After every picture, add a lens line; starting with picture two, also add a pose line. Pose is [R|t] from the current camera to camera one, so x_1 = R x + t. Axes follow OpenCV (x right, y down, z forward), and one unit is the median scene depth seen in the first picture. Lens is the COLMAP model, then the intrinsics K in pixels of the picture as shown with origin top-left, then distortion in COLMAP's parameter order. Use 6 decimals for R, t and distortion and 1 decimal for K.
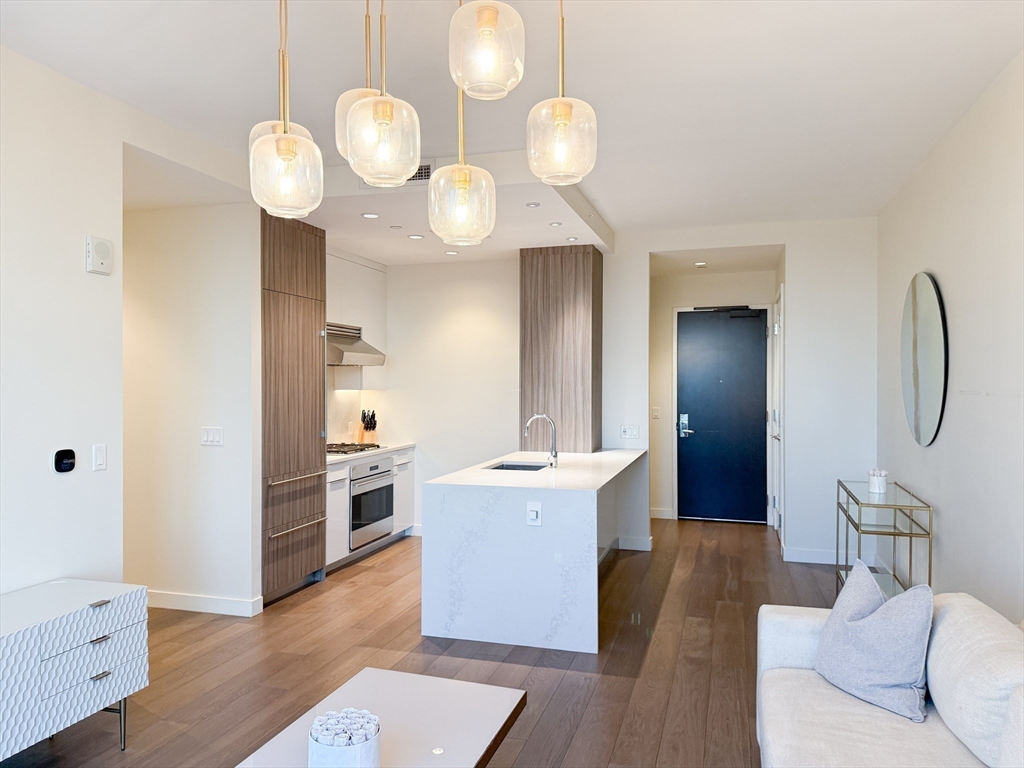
lens RADIAL K [[734.0, 0, 512.0], [0, 734.0, 384.0], [0, 0, 1]] dist [0.084897, -0.123920]
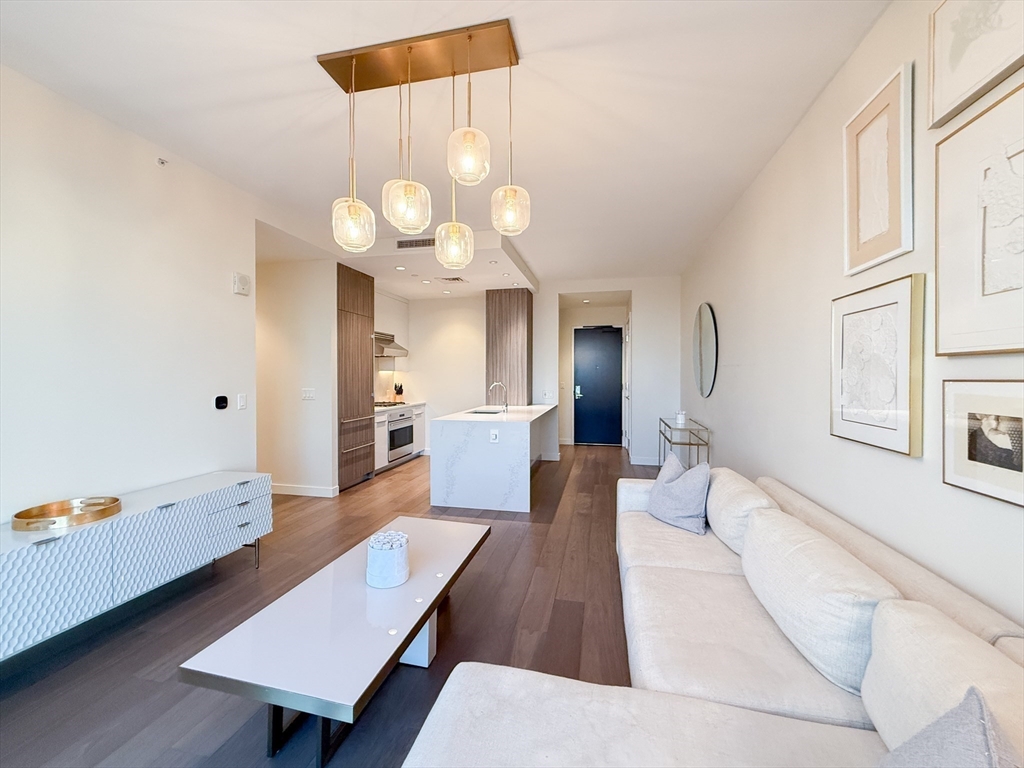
lens RADIAL K [[418.9, 0, 507.8], [0, 418.9, 378.8], [0, 0, 1]] dist [0.000518, 0.000085]
pose [[0.997918, -0.000710, 0.064496, -0.002284], [0.000293, 0.999979, 0.006472, 0.030477], [-0.064499, -0.006440, 0.997897, -0.005858]]
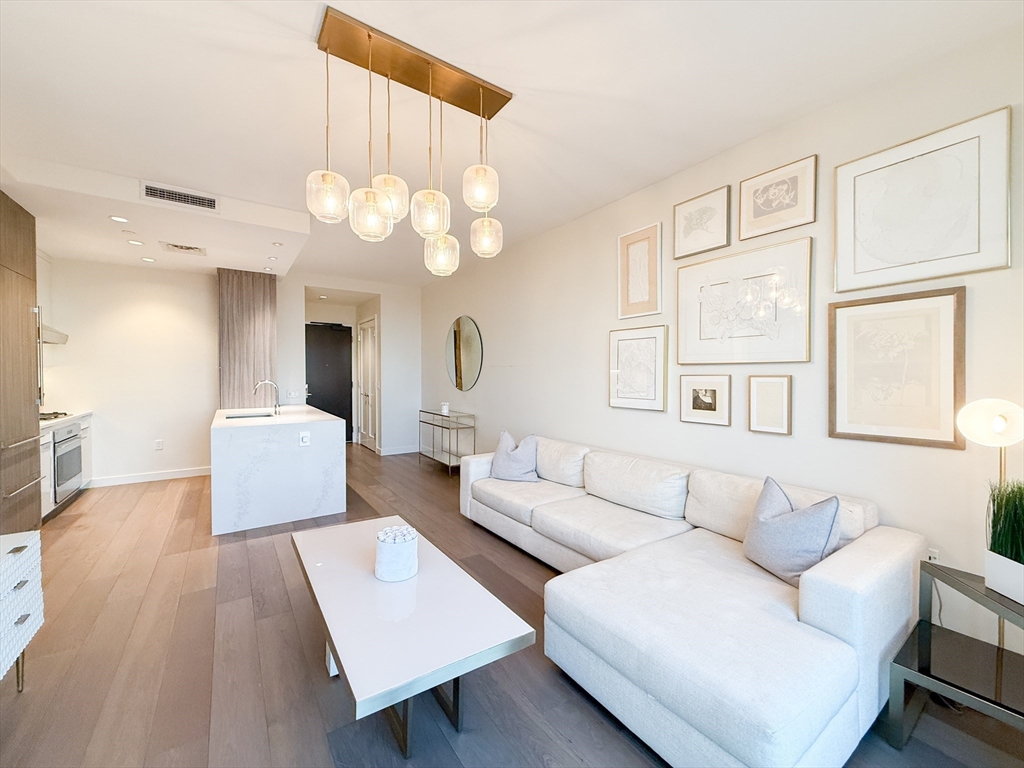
lens RADIAL K [[412.8, 0, 509.4], [0, 412.8, 381.1], [0, 0, 1]] dist [0.001257, 0.000070]
pose [[0.629995, -0.010968, 0.776522, -0.363804], [-0.001141, 0.999886, 0.015049, 0.033289], [-0.776598, -0.010367, 0.629911, 0.072489]]
